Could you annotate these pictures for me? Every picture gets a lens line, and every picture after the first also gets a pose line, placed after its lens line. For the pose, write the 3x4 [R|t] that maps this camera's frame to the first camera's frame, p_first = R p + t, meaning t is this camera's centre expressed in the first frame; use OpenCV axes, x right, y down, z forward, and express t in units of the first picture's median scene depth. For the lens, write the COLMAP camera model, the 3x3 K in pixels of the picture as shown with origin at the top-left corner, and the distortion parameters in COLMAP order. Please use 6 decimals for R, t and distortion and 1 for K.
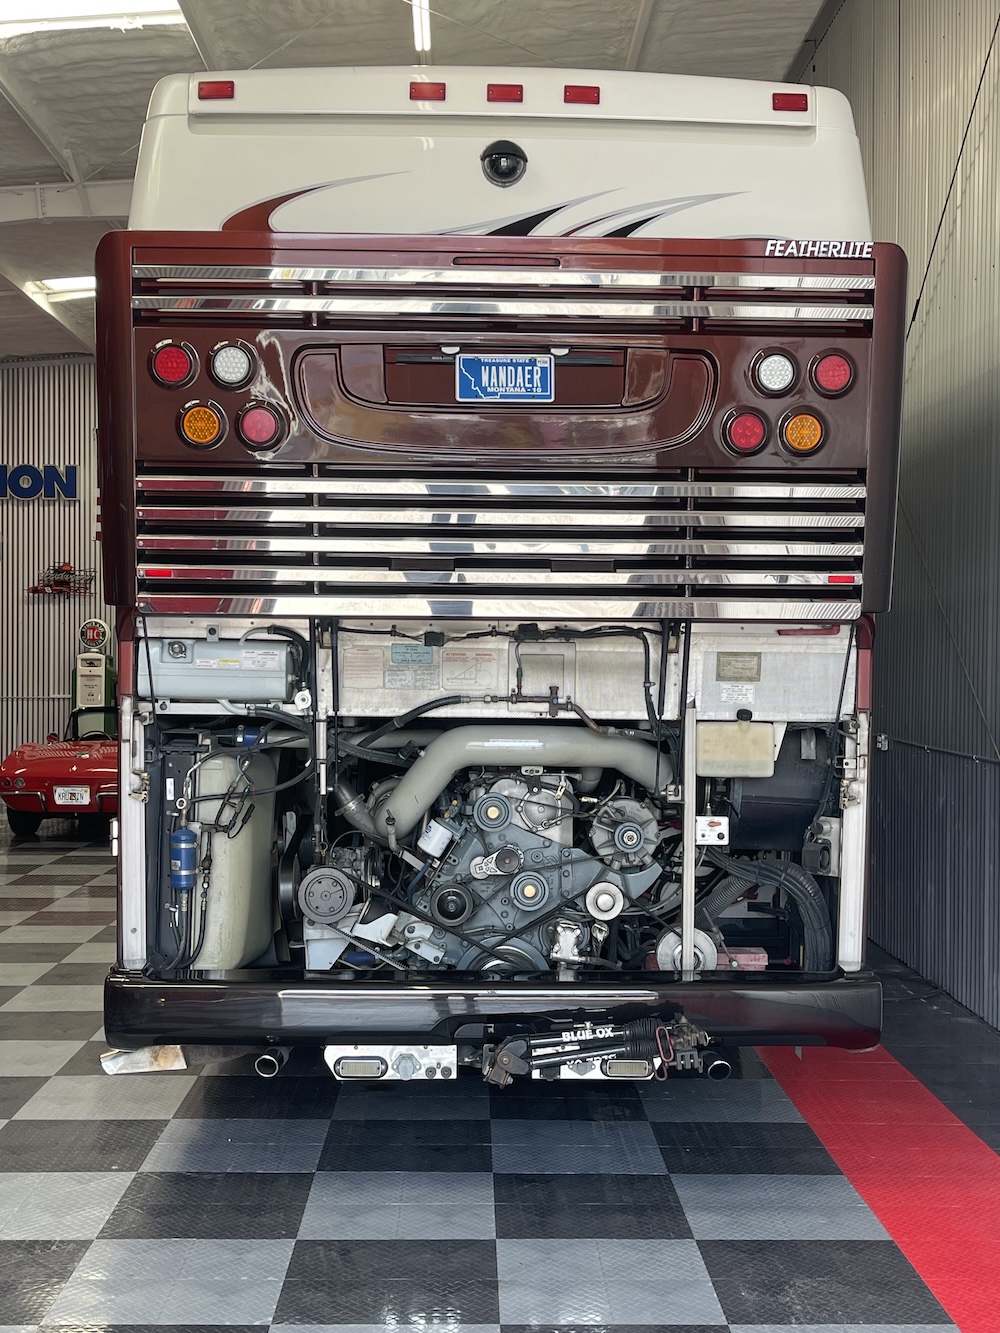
lens RADIAL K [[1542.6, 0, 500.0], [0, 1542.6, 666.5], [0, 0, 1]] dist [-0.000013, -0.006318]
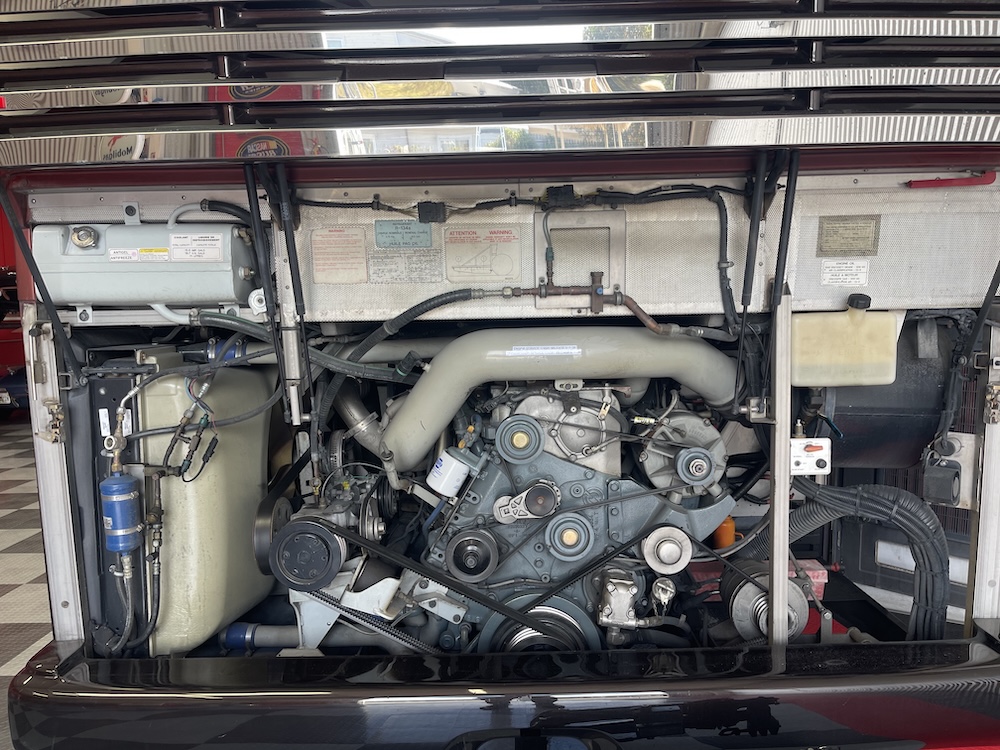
lens RADIAL K [[730.4, 0, 500.0], [0, 730.4, 375.0], [0, 0, 1]] dist [0.104899, 0.000461]
pose [[0.998556, -0.030154, -0.044454, 0.002731], [0.033781, 0.995958, 0.083222, 0.030179], [0.041765, -0.084603, 0.995539, 0.622158]]
